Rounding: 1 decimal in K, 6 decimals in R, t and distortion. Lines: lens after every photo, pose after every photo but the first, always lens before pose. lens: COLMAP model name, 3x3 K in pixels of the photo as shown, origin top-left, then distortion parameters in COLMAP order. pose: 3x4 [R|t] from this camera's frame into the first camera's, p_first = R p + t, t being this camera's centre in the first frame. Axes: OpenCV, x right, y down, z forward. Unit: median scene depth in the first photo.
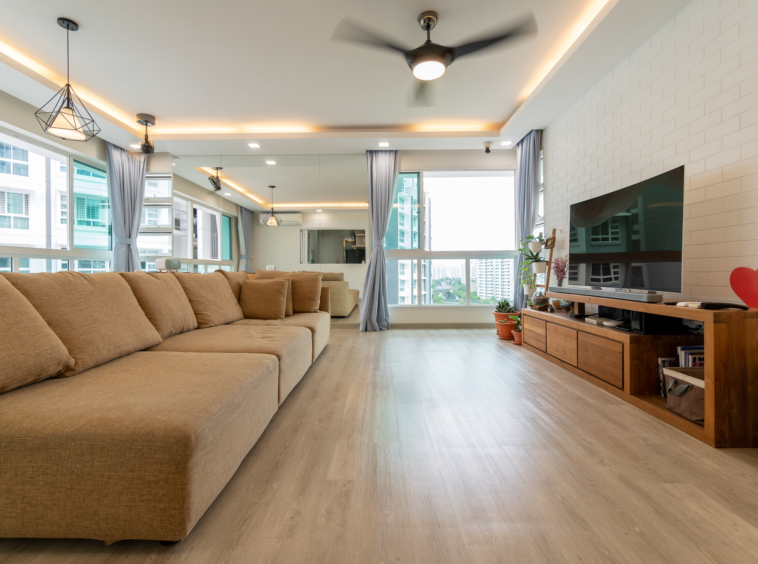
lens RADIAL K [[361.7, 0, 379.0], [0, 361.7, 282.0], [0, 0, 1]] dist [-0.002726, -0.000676]
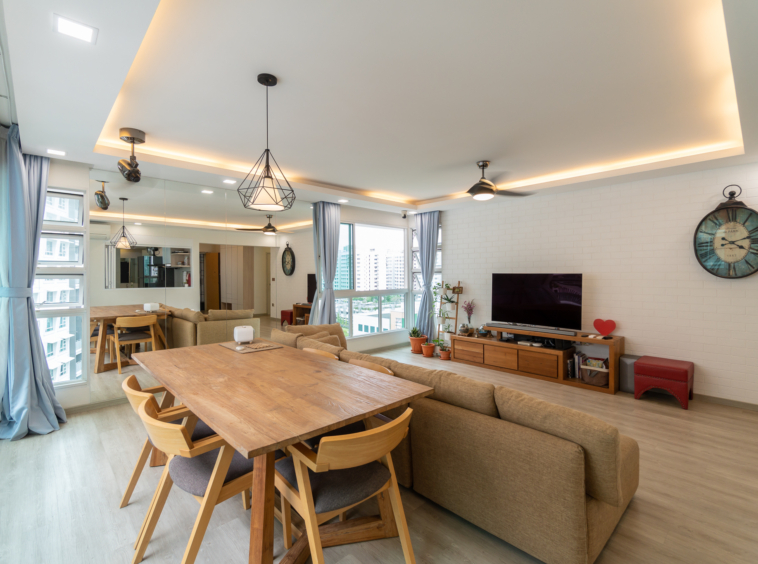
lens RADIAL K [[361.7, 0, 379.0], [0, 361.7, 282.0], [0, 0, 1]] dist [-0.002726, -0.000676]
pose [[0.724749, -0.009577, 0.688947, -0.815182], [0.015316, 0.999880, -0.002212, -0.143220], [-0.688843, 0.012155, 0.724809, 0.121186]]
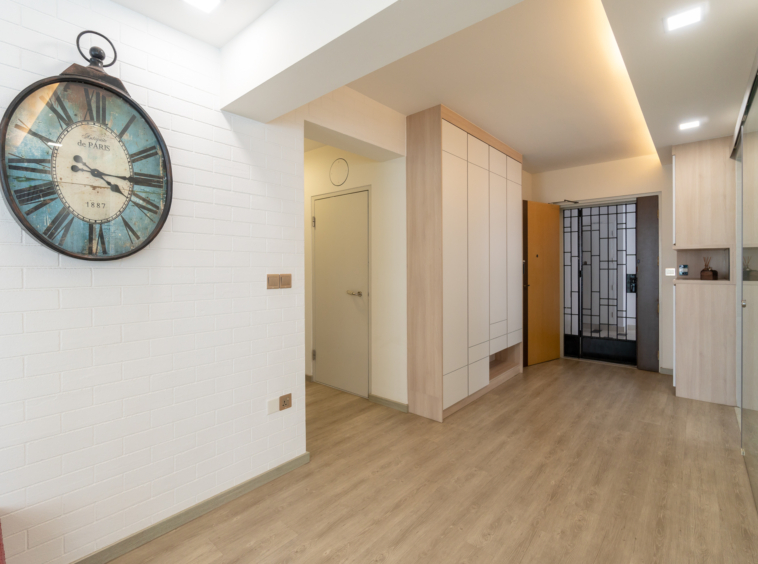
lens RADIAL K [[369.0, 0, 379.0], [0, 369.0, 266.9], [0, 0, 1]] dist [-0.001443, -0.000360]
pose [[-0.760840, 0.009304, 0.648872, -0.005008], [0.024831, 0.999582, 0.014783, -0.132665], [-0.648464, 0.027359, -0.760754, 0.270333]]
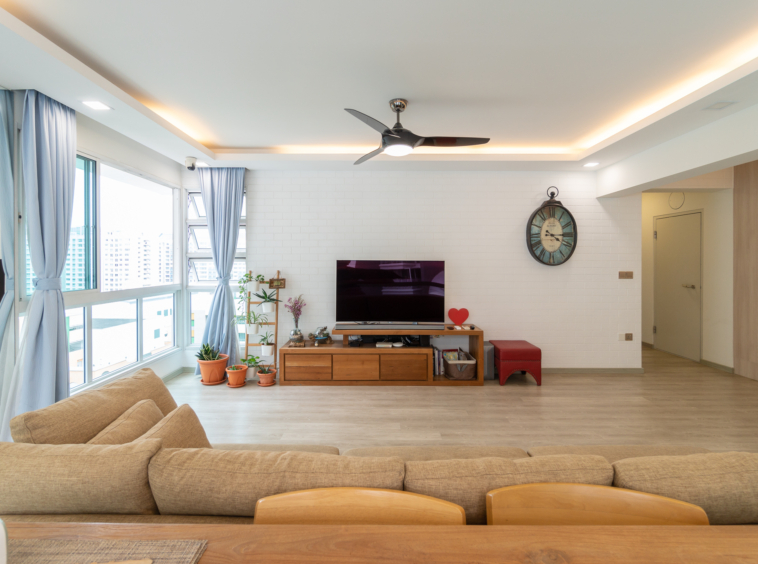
lens RADIAL K [[369.0, 0, 379.0], [0, 369.0, 266.9], [0, 0, 1]] dist [-0.001443, -0.000360]
pose [[-0.005077, 0.000409, 0.999987, -0.639336], [0.025001, 0.999687, -0.000282, -0.149106], [-0.999675, 0.024999, -0.005085, 0.694979]]
